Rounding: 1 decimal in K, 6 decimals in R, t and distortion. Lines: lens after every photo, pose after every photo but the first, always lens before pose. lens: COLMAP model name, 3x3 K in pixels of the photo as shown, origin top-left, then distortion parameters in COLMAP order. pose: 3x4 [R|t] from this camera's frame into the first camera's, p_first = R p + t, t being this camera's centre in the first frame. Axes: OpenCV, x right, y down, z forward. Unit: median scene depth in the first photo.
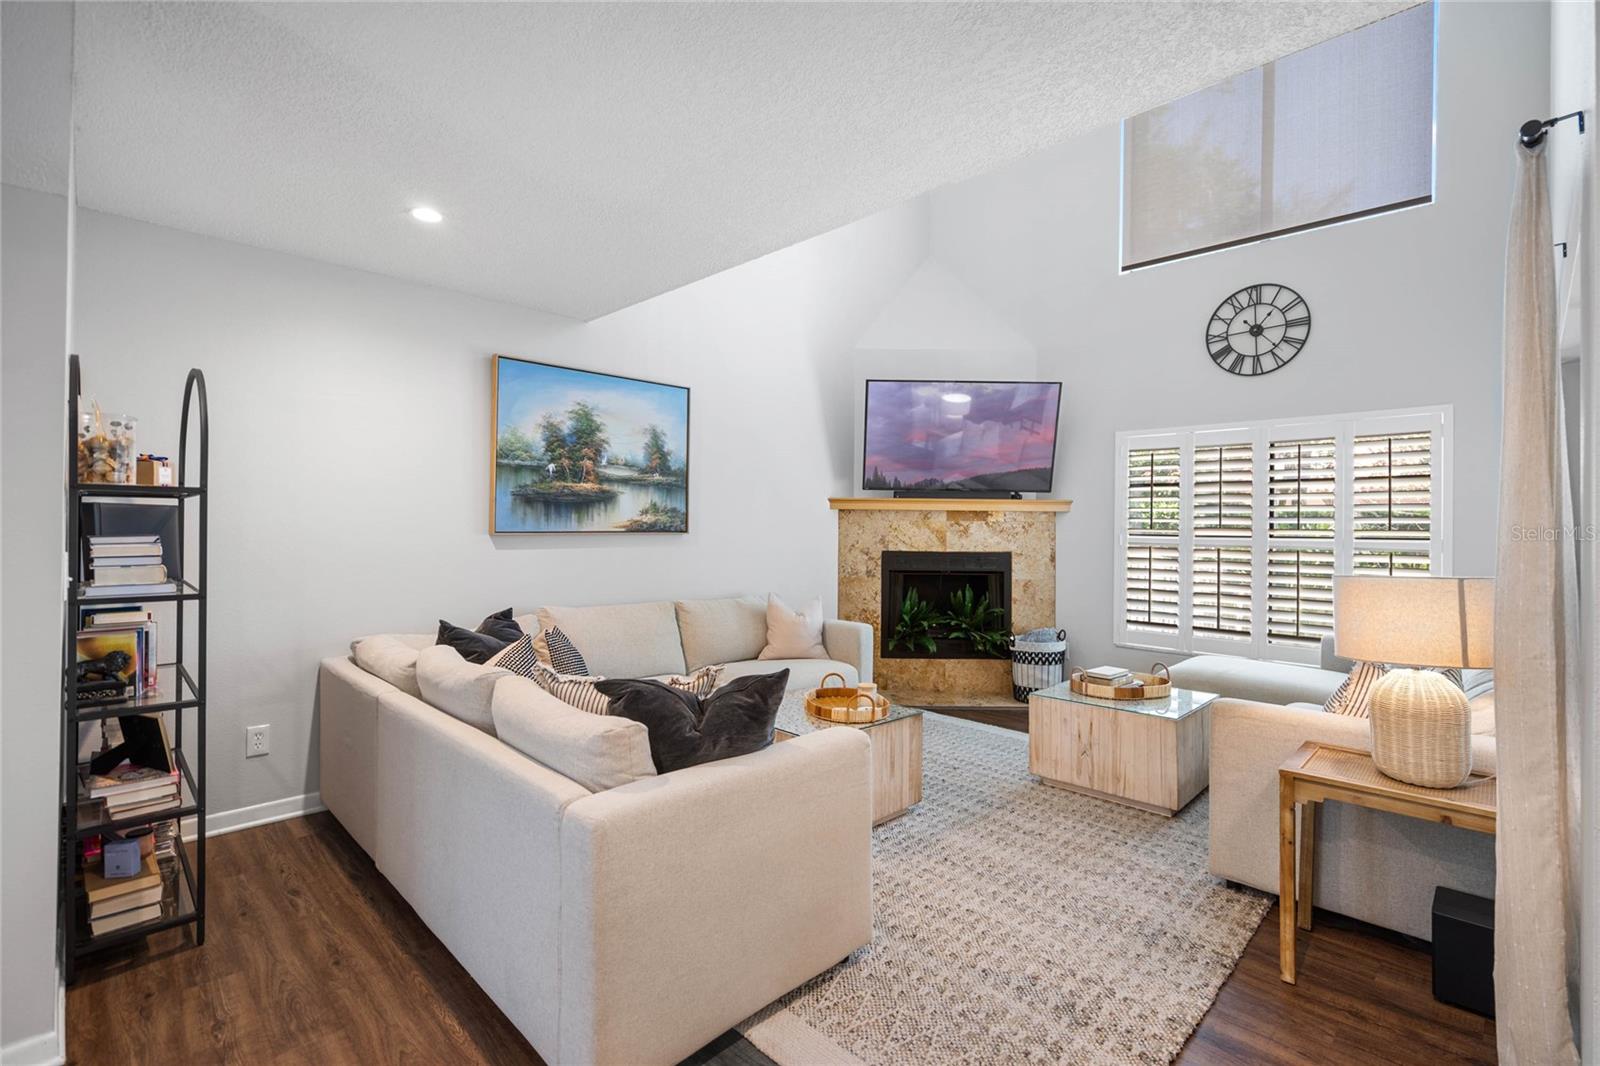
lens RADIAL K [[735.6, 0, 799.9], [0, 735.6, 529.2], [0, 0, 1]] dist [0.000175, 0.000137]
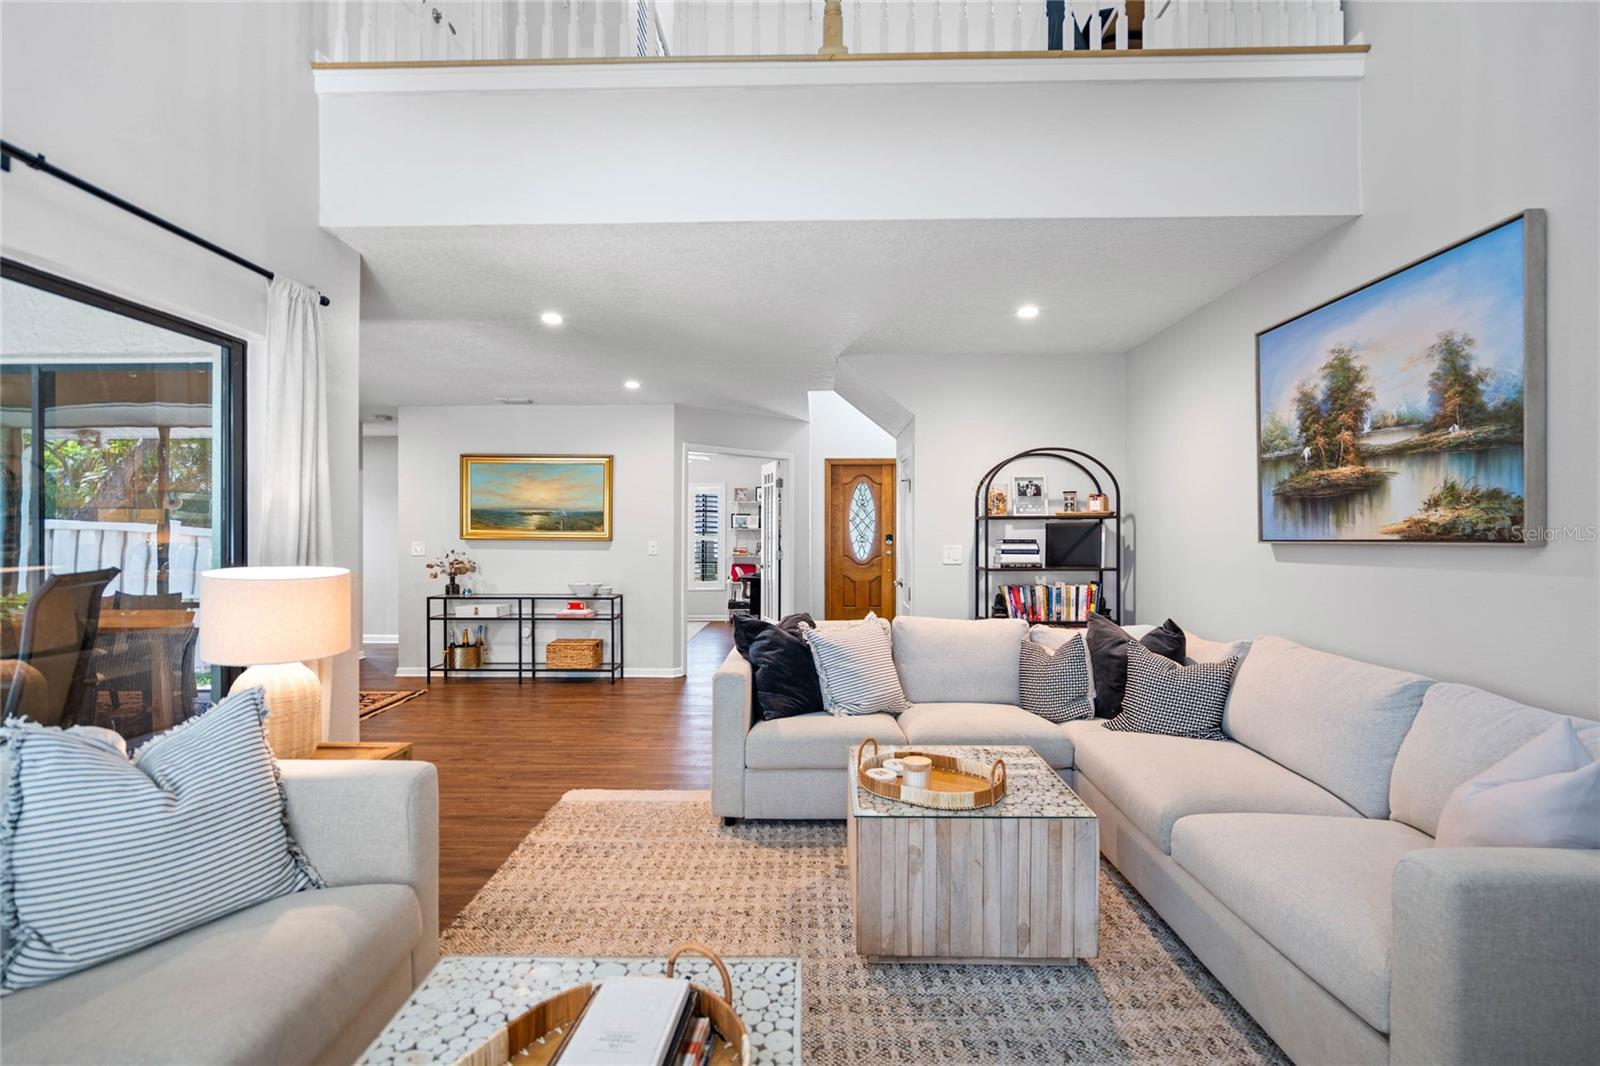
lens RADIAL K [[735.6, 0, 799.6], [0, 735.6, 535.1], [0, 0, 1]] dist [0.000175, 0.000137]
pose [[-0.722777, -0.007025, -0.691046, 0.512944], [-0.005071, 0.999975, -0.004861, 0.004471], [0.691063, -0.000010, -0.722794, 1.132141]]
